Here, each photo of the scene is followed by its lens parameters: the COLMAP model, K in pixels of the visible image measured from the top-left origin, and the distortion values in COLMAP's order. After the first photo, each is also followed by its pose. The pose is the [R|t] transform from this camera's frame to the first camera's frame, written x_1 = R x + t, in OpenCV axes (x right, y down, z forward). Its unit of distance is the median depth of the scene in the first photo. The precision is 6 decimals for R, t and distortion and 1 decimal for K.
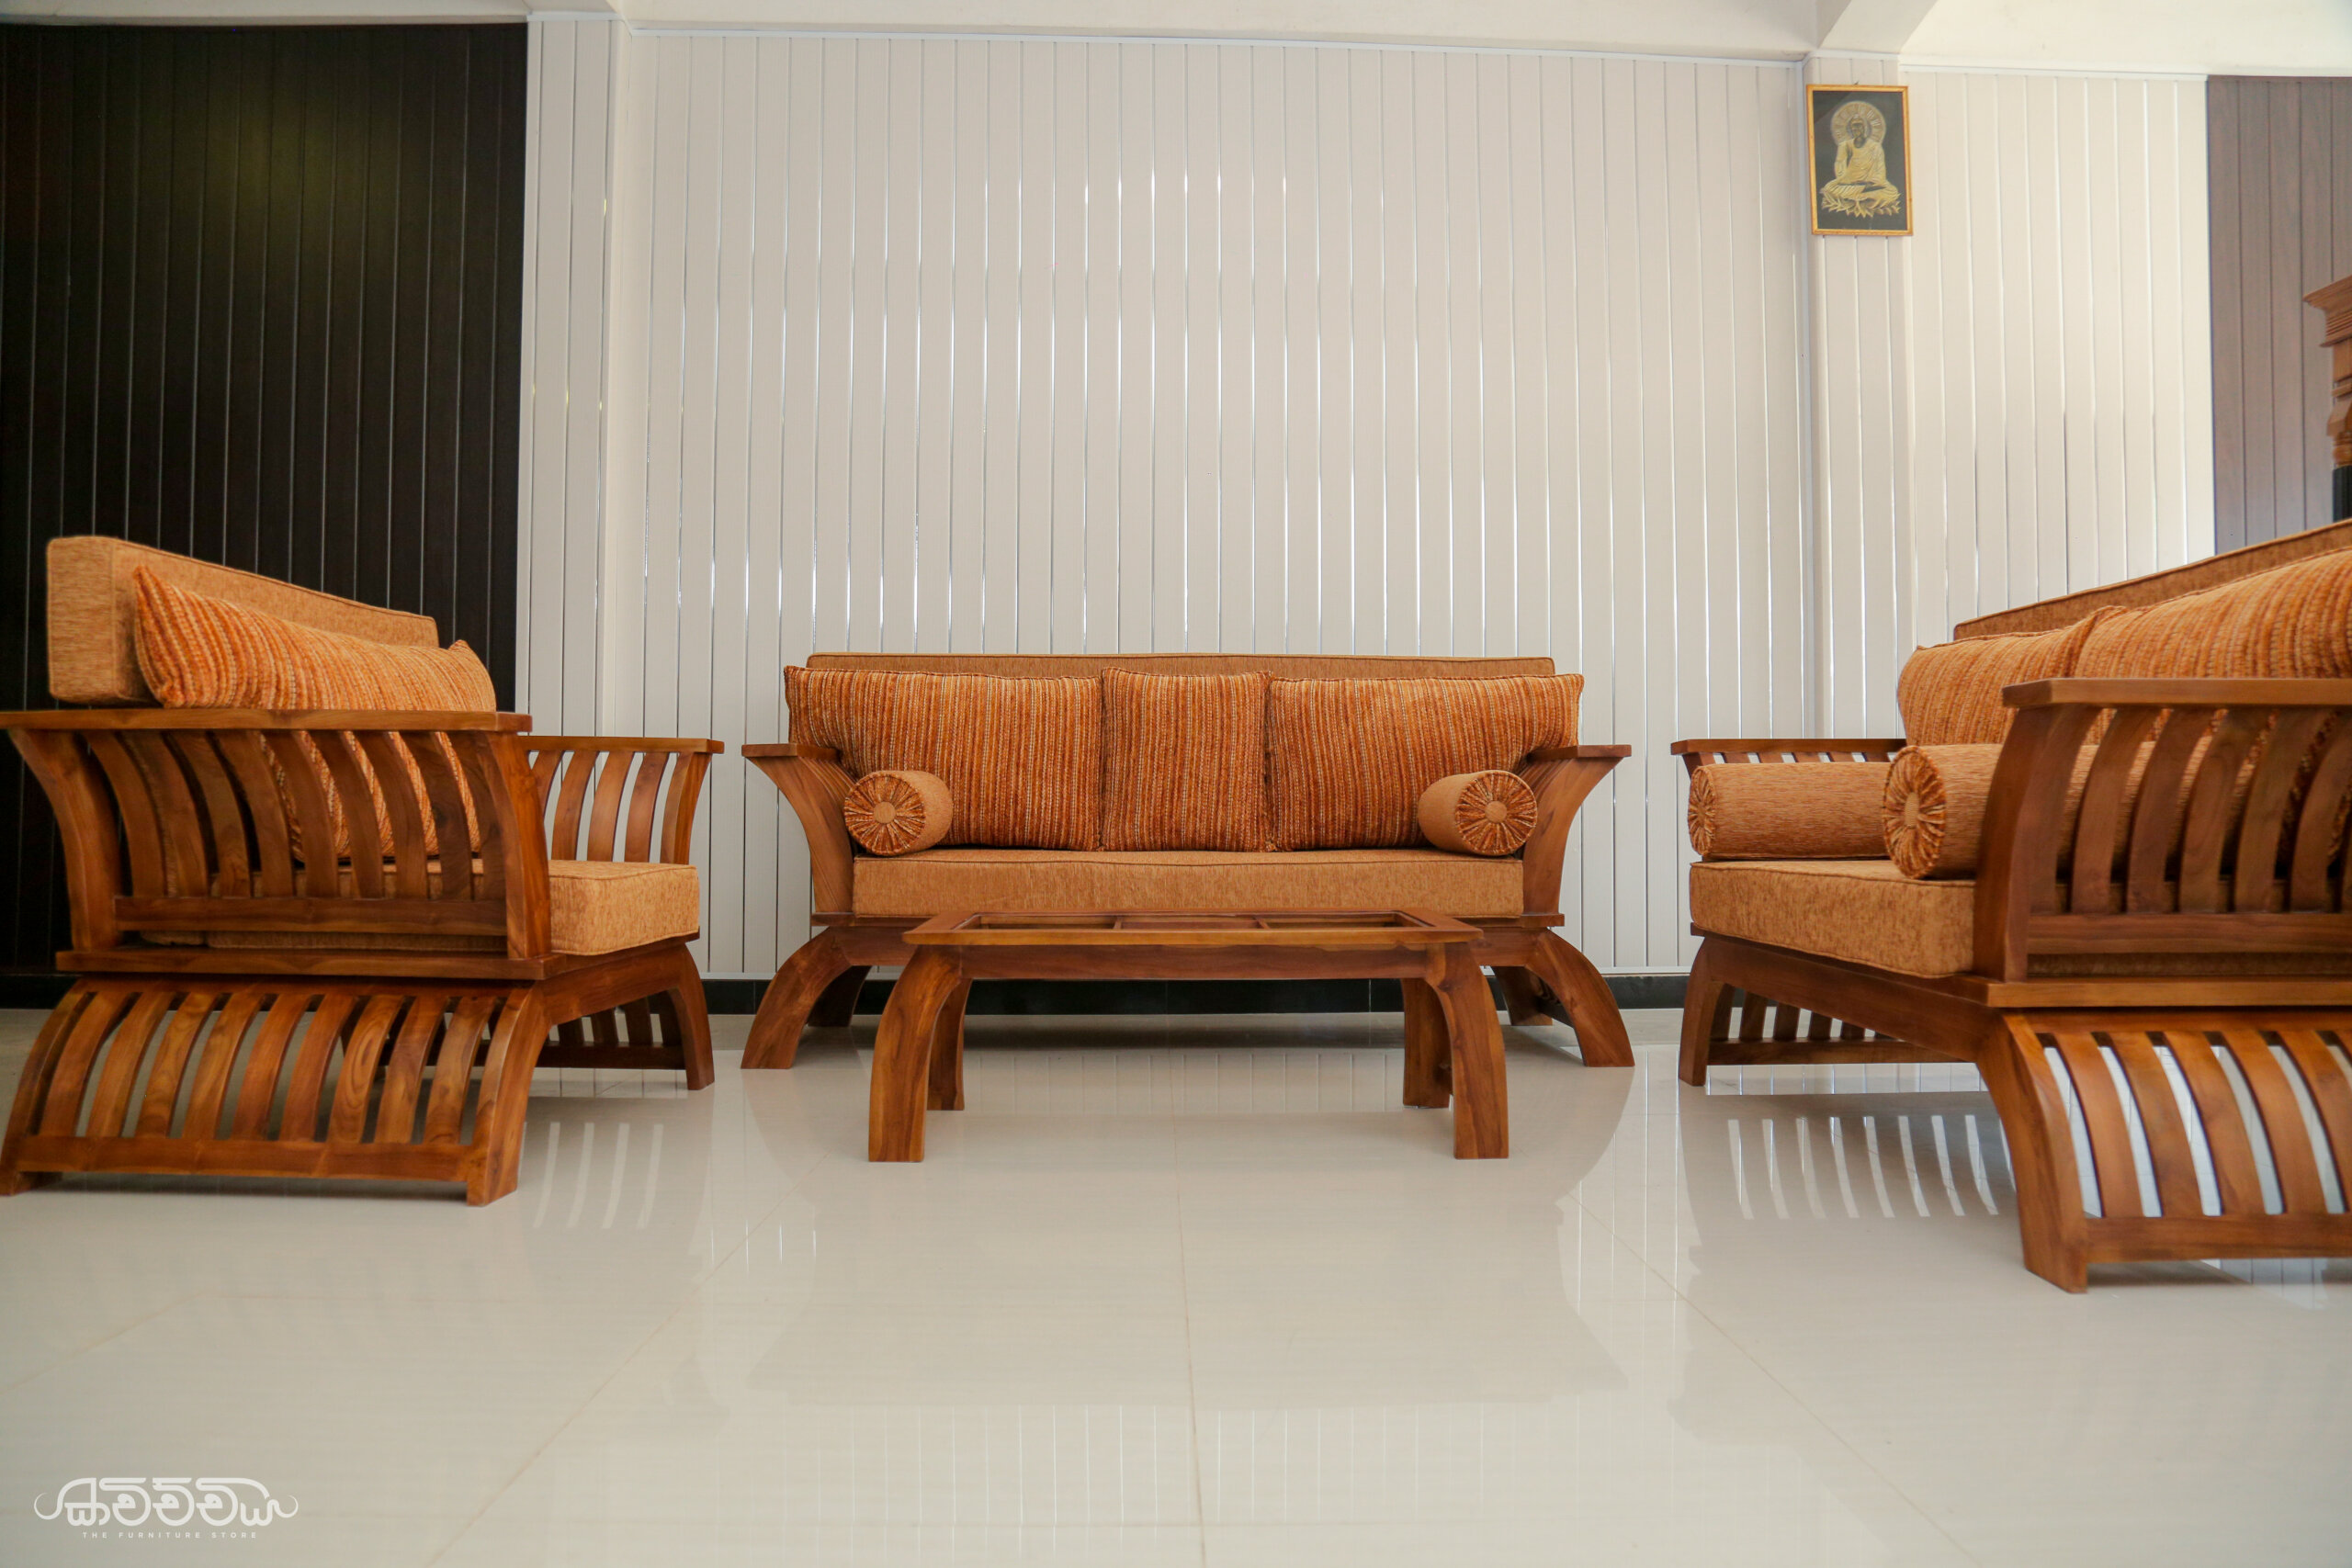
lens RADIAL K [[1634.5, 0, 1176.0], [0, 1634.5, 784.0], [0, 0, 1]] dist [-0.113765, 0.066940]
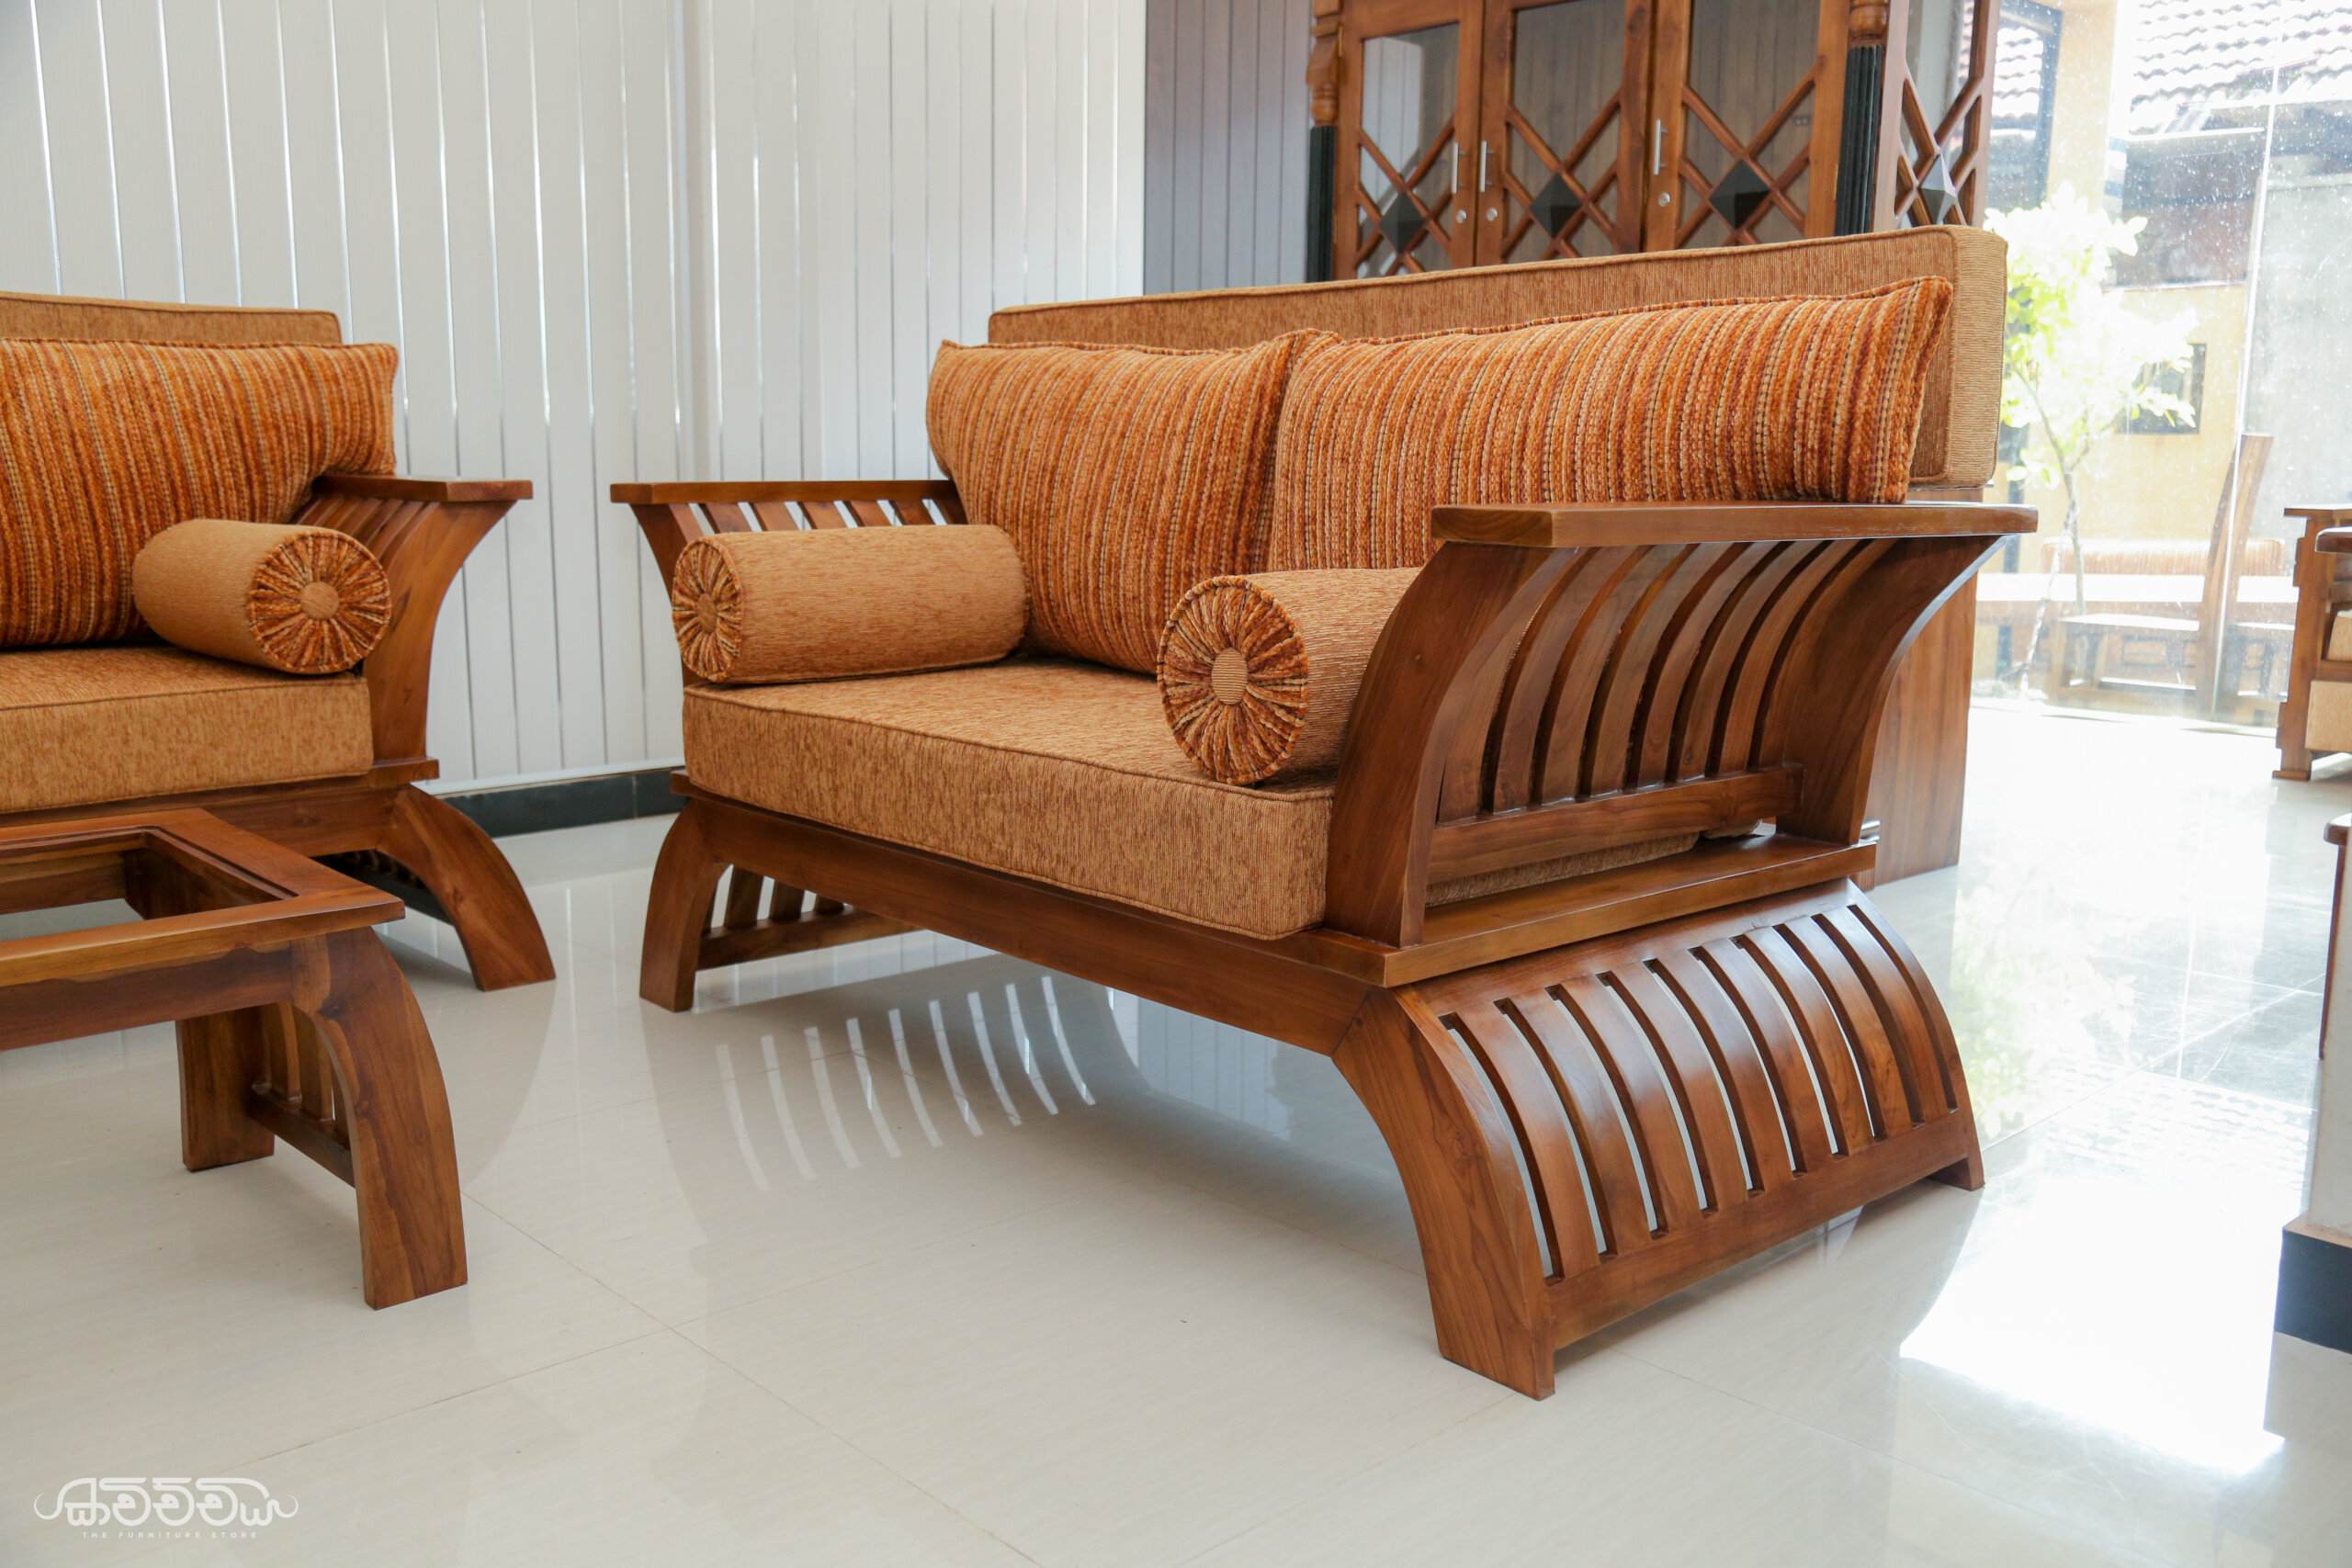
lens RADIAL K [[1988.9, 0, 1176.0], [0, 1988.9, 784.0], [0, 0, 1]] dist [-0.053852, 0.090557]
pose [[0.738254, -0.105480, 0.666224, -0.056145], [-0.021822, 0.983446, 0.179885, -0.052423], [-0.674169, -0.147339, 0.723731, 0.269467]]
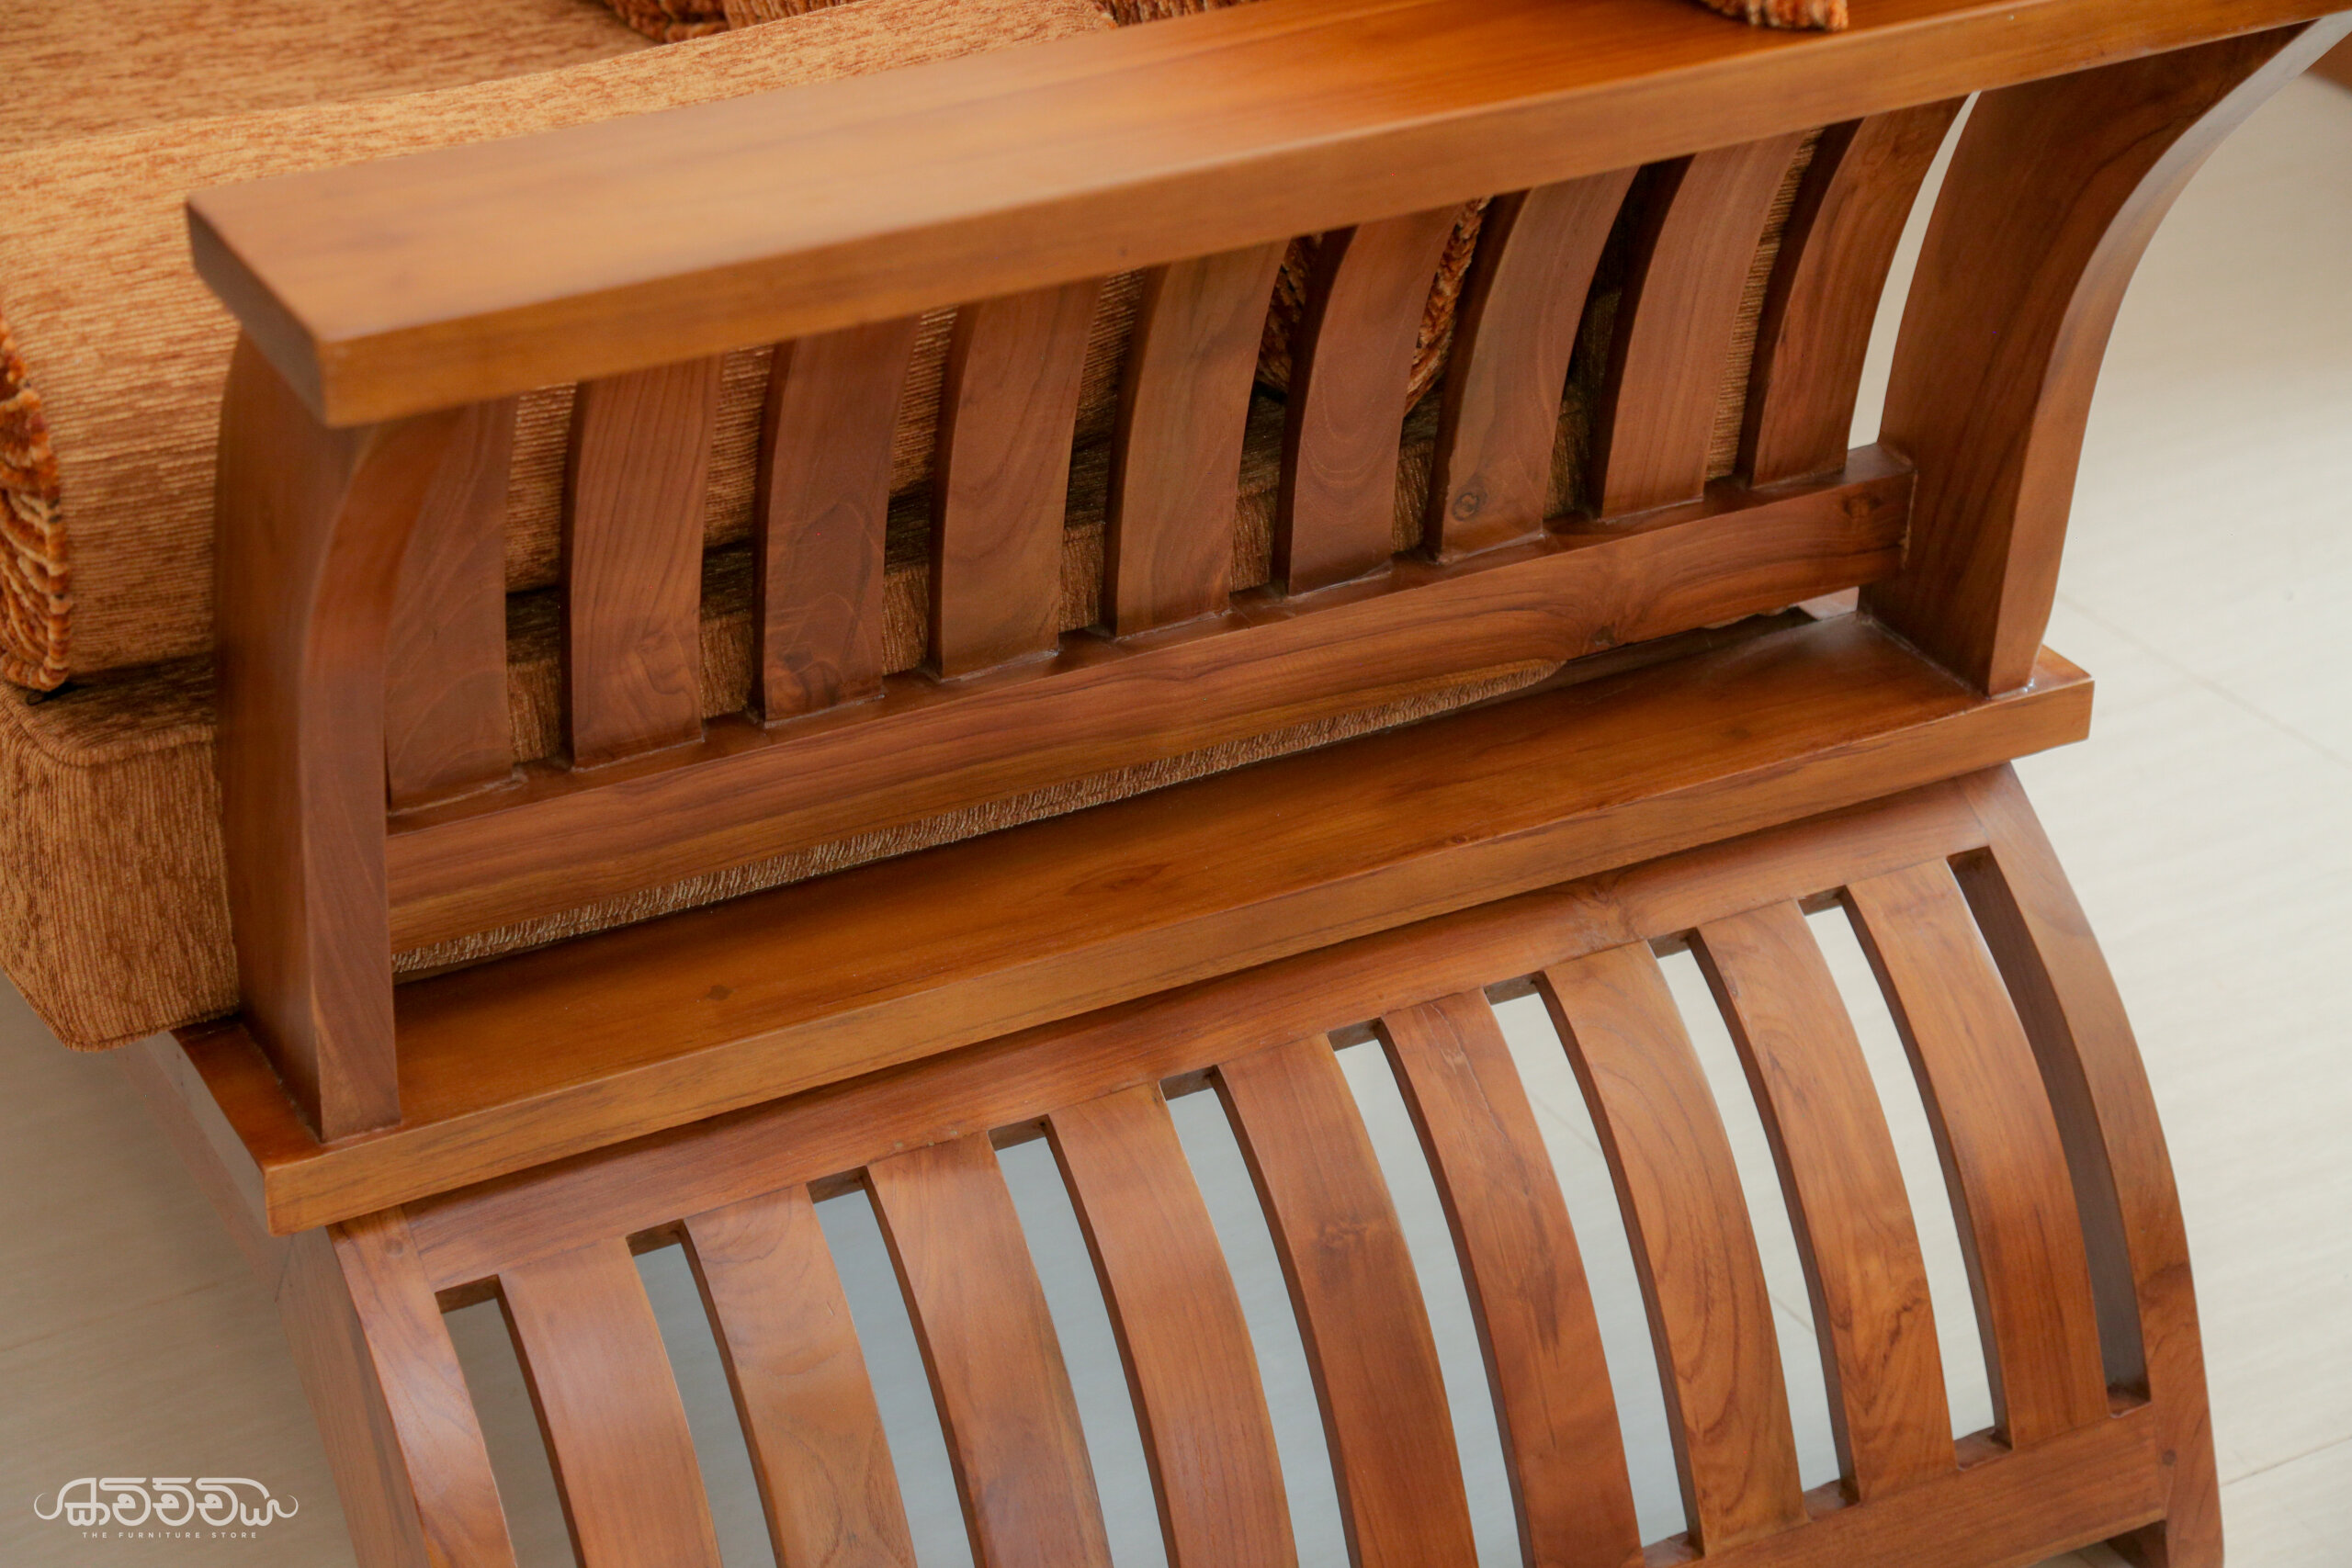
lens RADIAL K [[4577.1, 0, 1176.0], [0, 4577.1, 784.0], [0, 0, 1]] dist [0.160495, 0.039173]
pose [[0.872283, -0.234532, 0.429089, 0.184854], [-0.005034, 0.873126, 0.487468, -0.184308], [-0.488976, -0.427370, 0.760432, 0.198688]]
